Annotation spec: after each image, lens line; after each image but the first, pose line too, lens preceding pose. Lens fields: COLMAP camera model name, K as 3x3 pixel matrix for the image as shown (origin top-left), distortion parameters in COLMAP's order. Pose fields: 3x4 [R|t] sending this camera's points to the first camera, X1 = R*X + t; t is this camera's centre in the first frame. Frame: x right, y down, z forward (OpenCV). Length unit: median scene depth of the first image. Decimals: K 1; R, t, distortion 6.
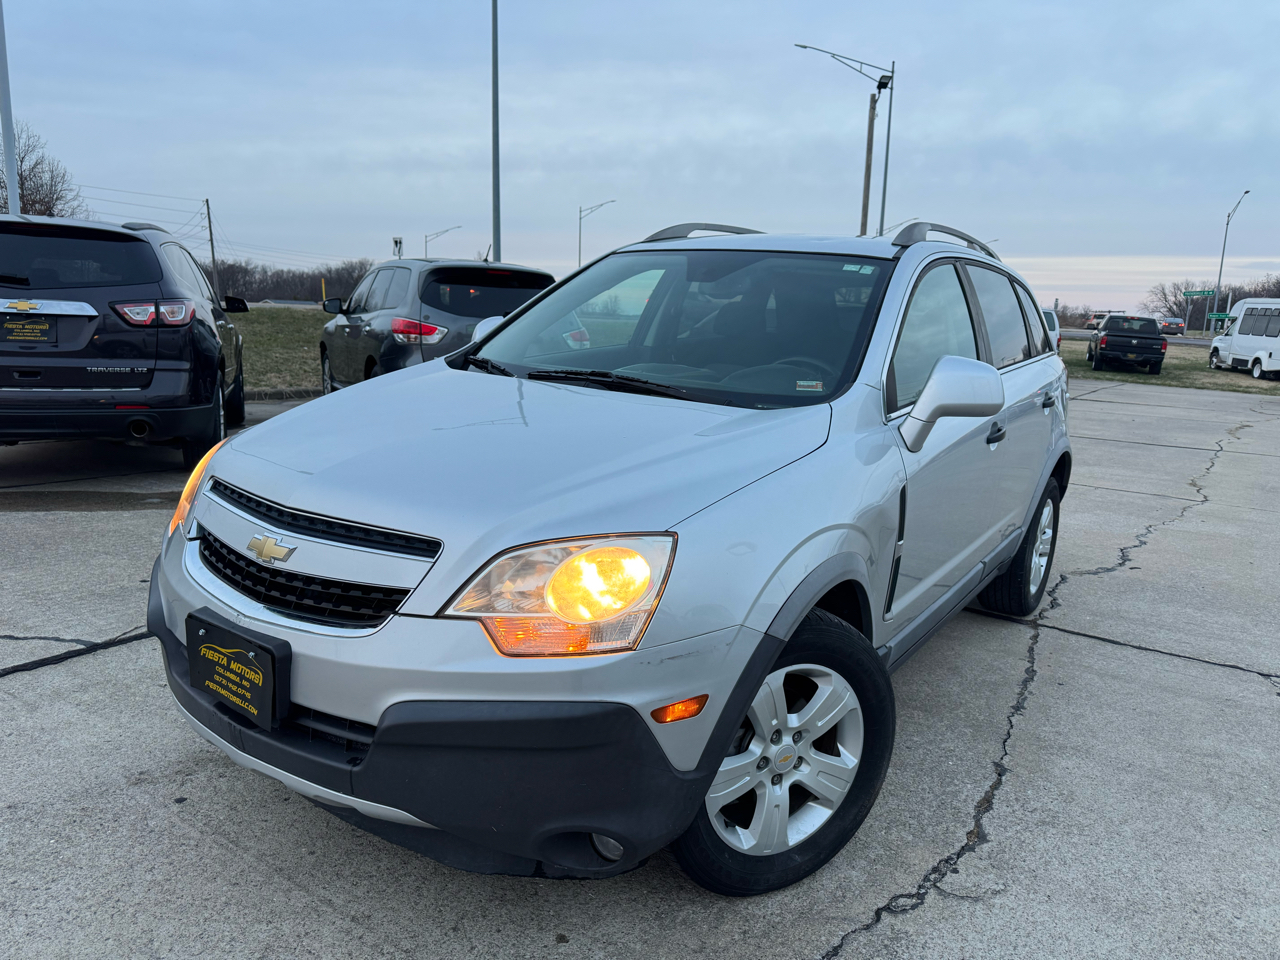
lens RADIAL K [[900.6, 0, 642.1], [0, 900.6, 476.9], [0, 0, 1]] dist [0.035089, -0.039884]
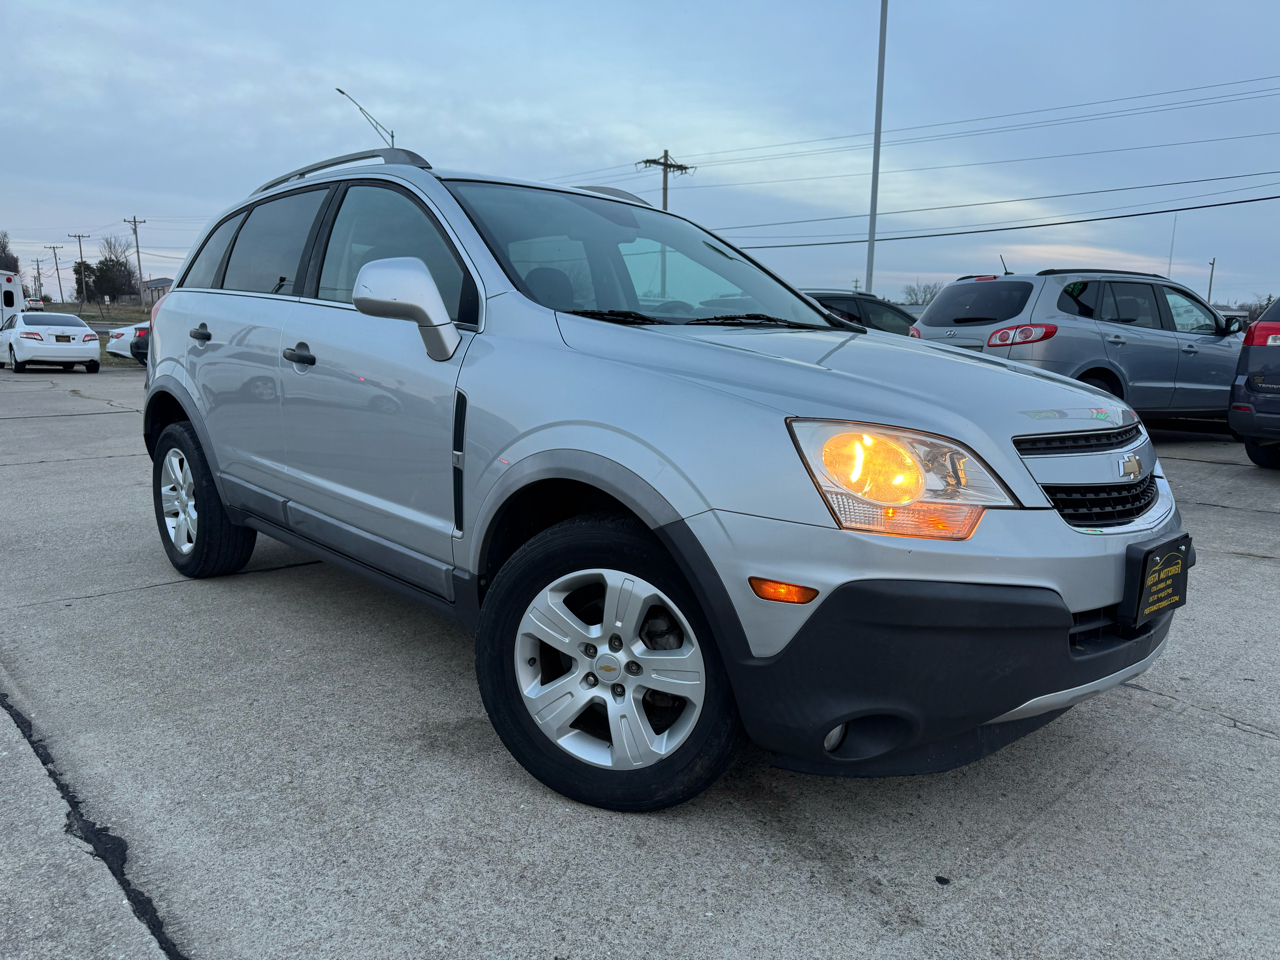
lens RADIAL K [[900.6, 0, 628.2], [0, 900.6, 489.8], [0, 0, 1]] dist [0.035089, -0.039884]
pose [[0.209646, -0.216944, 0.953406, -1.158990], [0.174514, 0.967721, 0.181828, -0.143596], [-0.962078, 0.128263, 0.240739, 0.973257]]
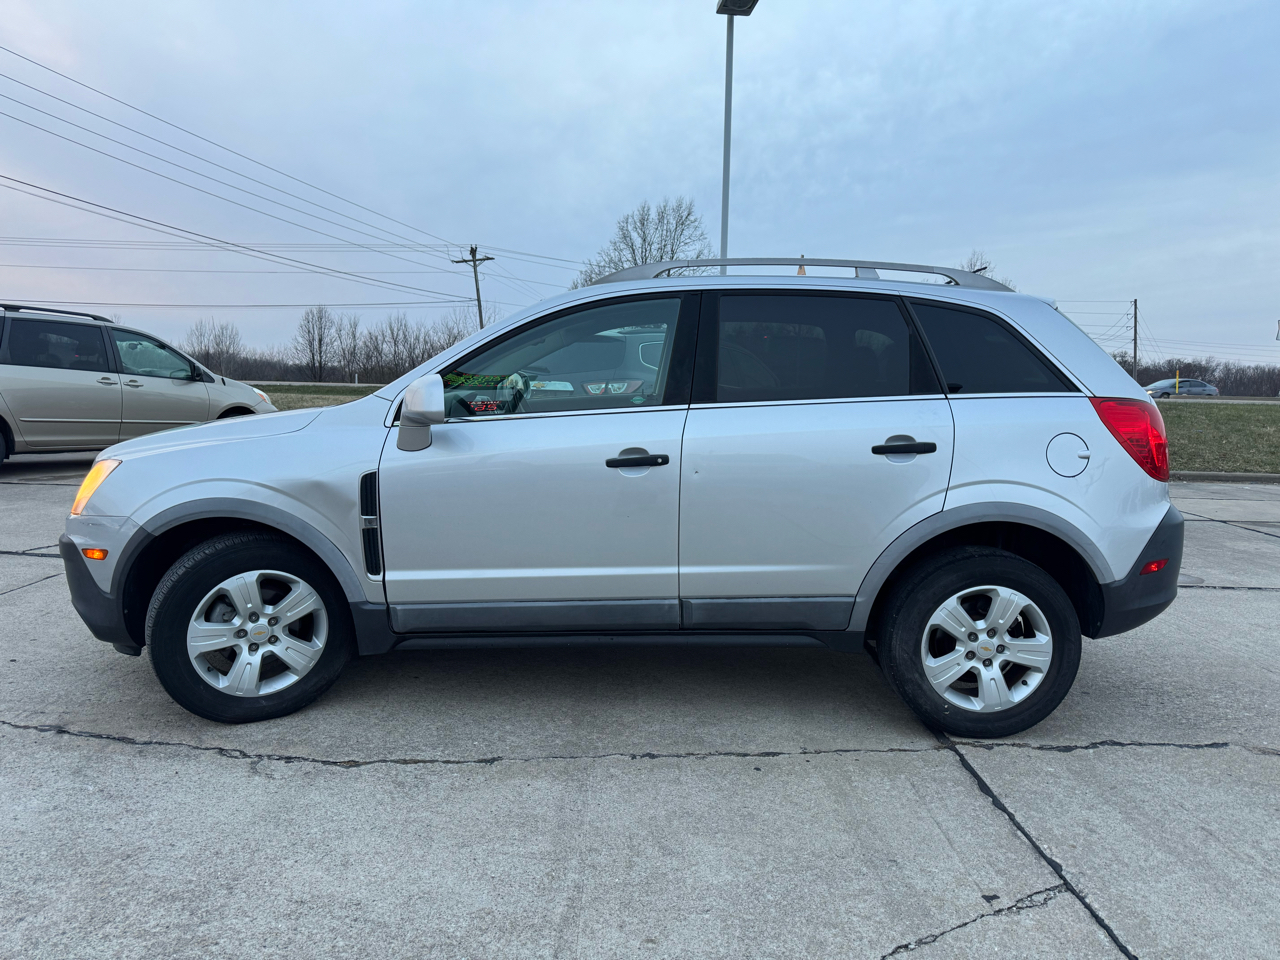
lens RADIAL K [[900.6, 0, 643.1], [0, 900.6, 488.9], [0, 0, 1]] dist [0.035089, -0.039884]
pose [[0.565993, 0.059372, -0.822269, 1.522943], [-0.139284, 0.989952, -0.024393, 0.009369], [0.812559, 0.128335, 0.568576, 0.570814]]
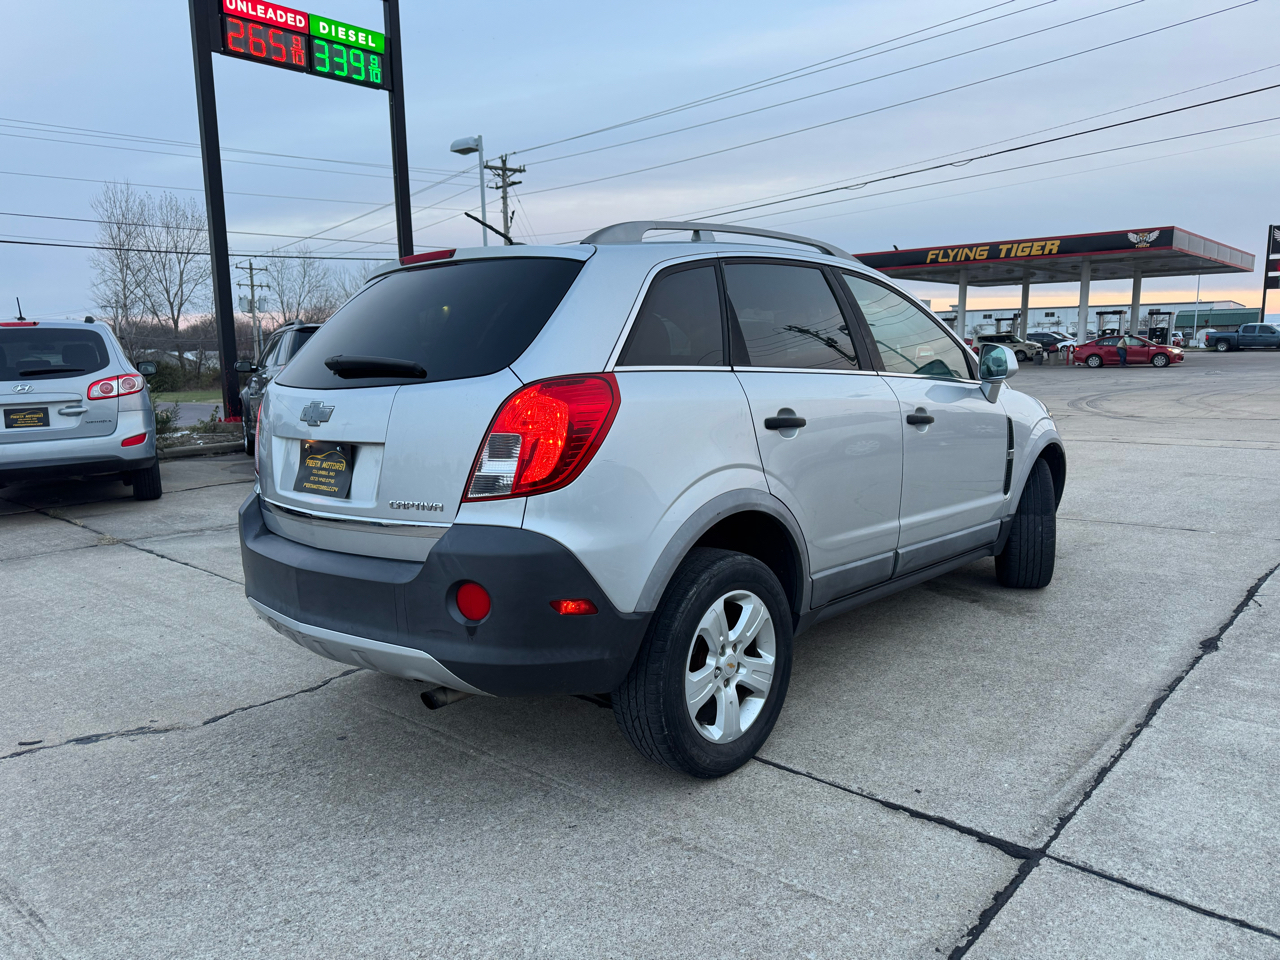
lens RADIAL K [[900.6, 0, 637.5], [0, 900.6, 483.3], [0, 0, 1]] dist [0.035089, -0.039884]
pose [[-0.989271, -0.048441, 0.137828, 0.153347], [-0.000930, 0.945496, 0.325632, -0.540527], [-0.146090, 0.322010, -0.935397, 3.078917]]
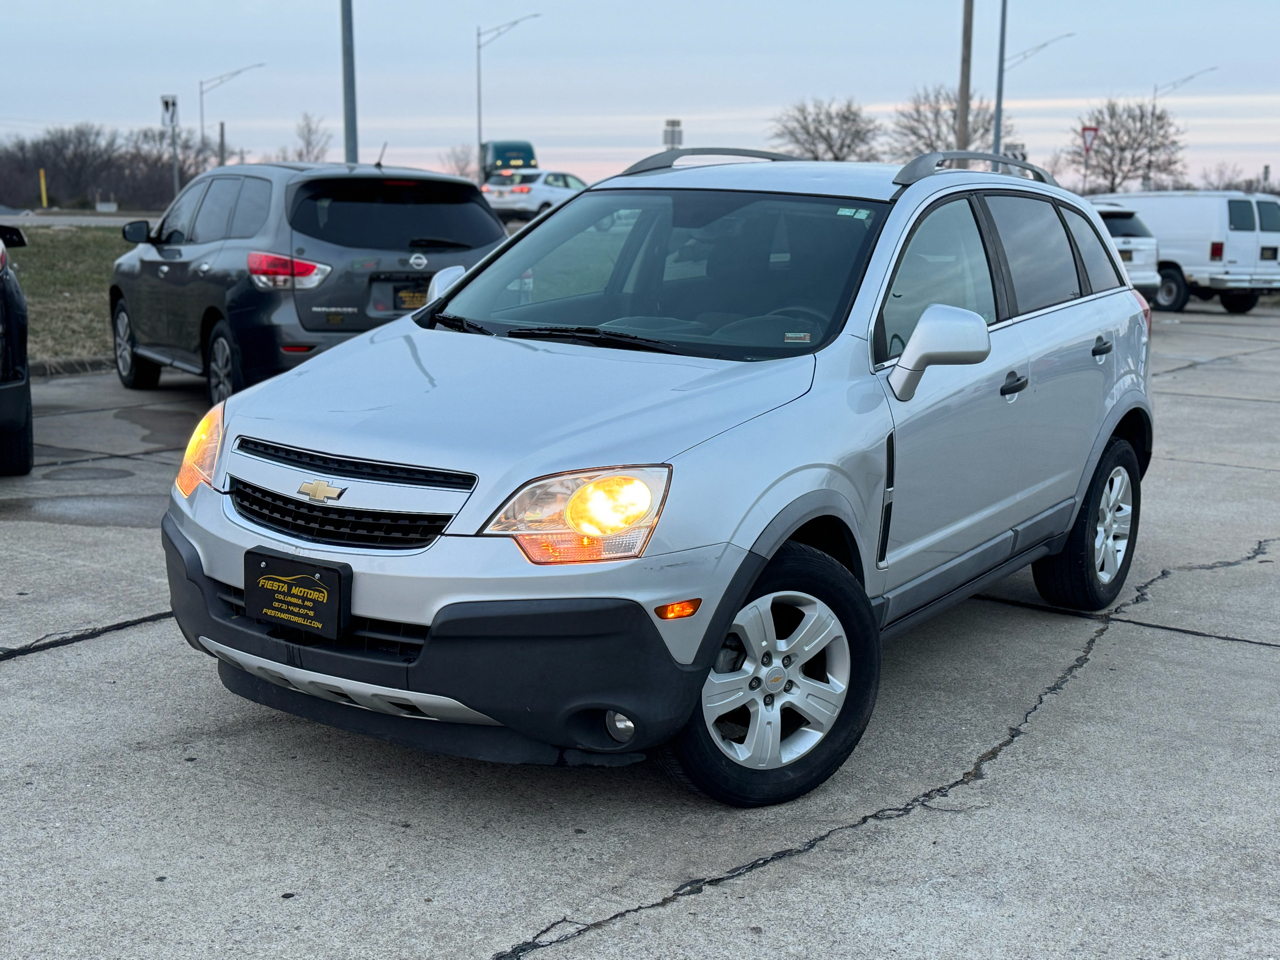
lens RADIAL K [[1623.6, 0, 645.2], [0, 1623.6, 475.2], [0, 0, 1]] dist [0.095690, 0.000000]
pose [[0.999215, -0.027751, 0.028256, -0.040389], [0.028260, 0.999442, -0.017778, 0.080139], [-0.027747, 0.018563, 0.999443, -0.810290]]
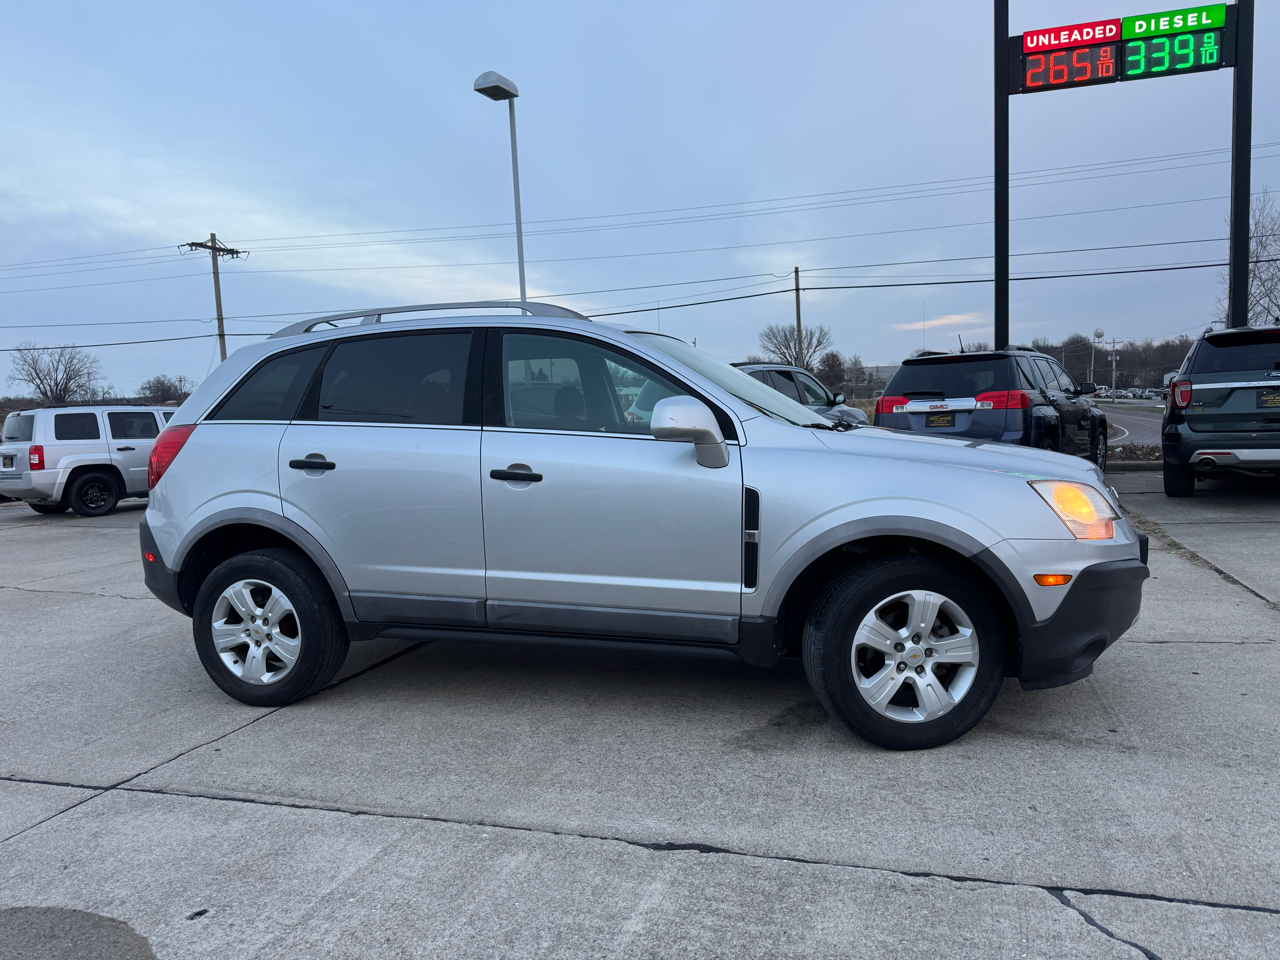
lens RADIAL K [[900.6, 0, 637.9], [0, 900.6, 480.6], [0, 0, 1]] dist [0.035089, -0.039884]
pose [[-0.290827, -0.120842, 0.949114, -1.473564], [0.197131, 0.963140, 0.183033, -0.382267], [-0.936247, 0.240331, -0.256285, 1.828541]]
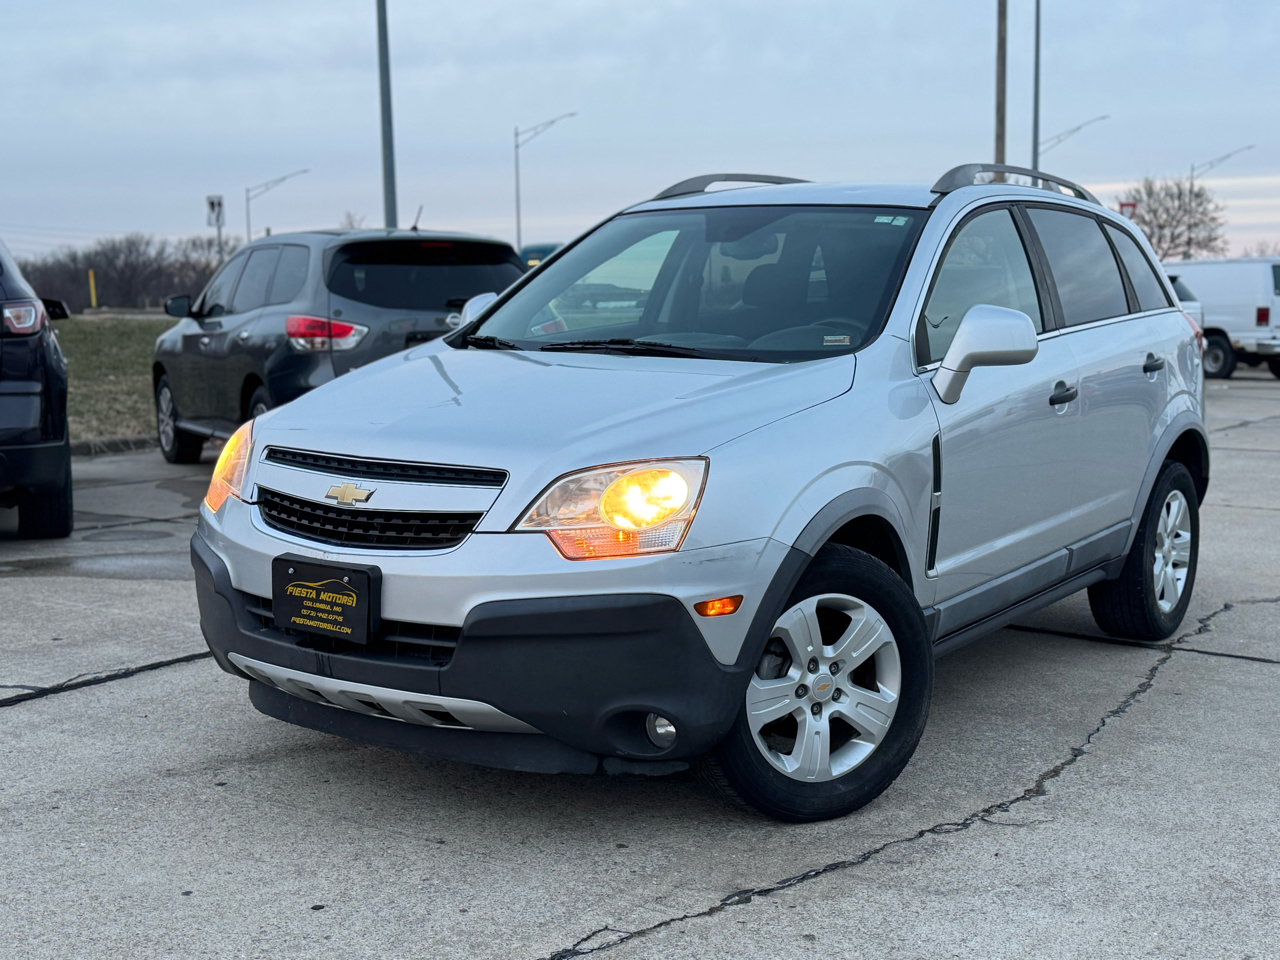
lens RADIAL K [[1623.6, 0, 632.7], [0, 1623.6, 478.5], [0, 0, 1]] dist [0.095690, 0.000000]
pose [[0.998845, -0.047867, -0.004062, -0.036052], [0.047436, 0.996132, -0.073959, 0.168091], [0.007587, 0.073681, 0.997253, -0.755151]]
